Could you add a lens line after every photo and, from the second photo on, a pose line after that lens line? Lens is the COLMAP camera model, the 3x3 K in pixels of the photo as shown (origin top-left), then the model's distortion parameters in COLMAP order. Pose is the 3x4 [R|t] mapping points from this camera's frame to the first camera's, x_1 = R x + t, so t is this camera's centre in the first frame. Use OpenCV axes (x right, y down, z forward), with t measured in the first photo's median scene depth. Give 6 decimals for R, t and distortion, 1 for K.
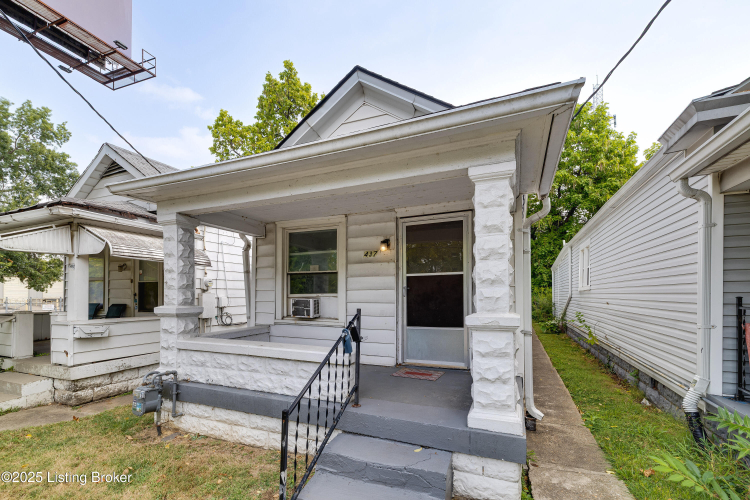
lens RADIAL K [[332.1, 0, 371.7], [0, 332.1, 291.3], [0, 0, 1]] dist [-0.000691, 0.000287]
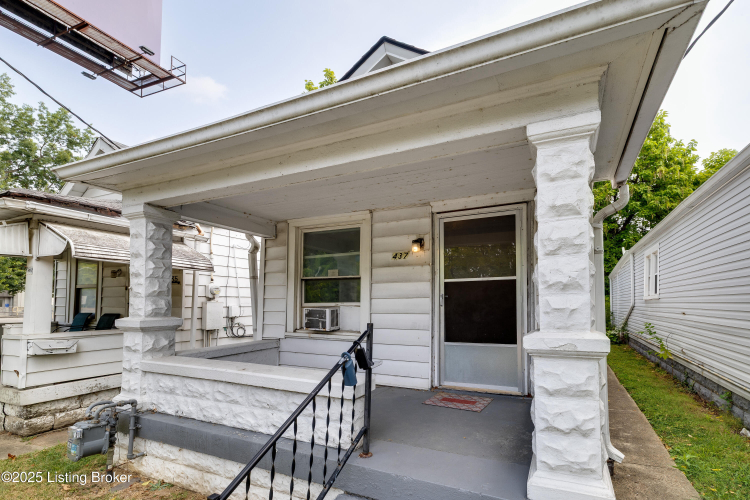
lens RADIAL K [[289.0, 0, 376.7], [0, 289.0, 297.0], [0, 0, 1]] dist [0.000936, -0.000496]
pose [[0.985826, -0.000048, -0.167774, 0.070822], [-0.001616, 0.999951, -0.009779, -0.000444], [0.167766, 0.009912, 0.985777, 0.304679]]
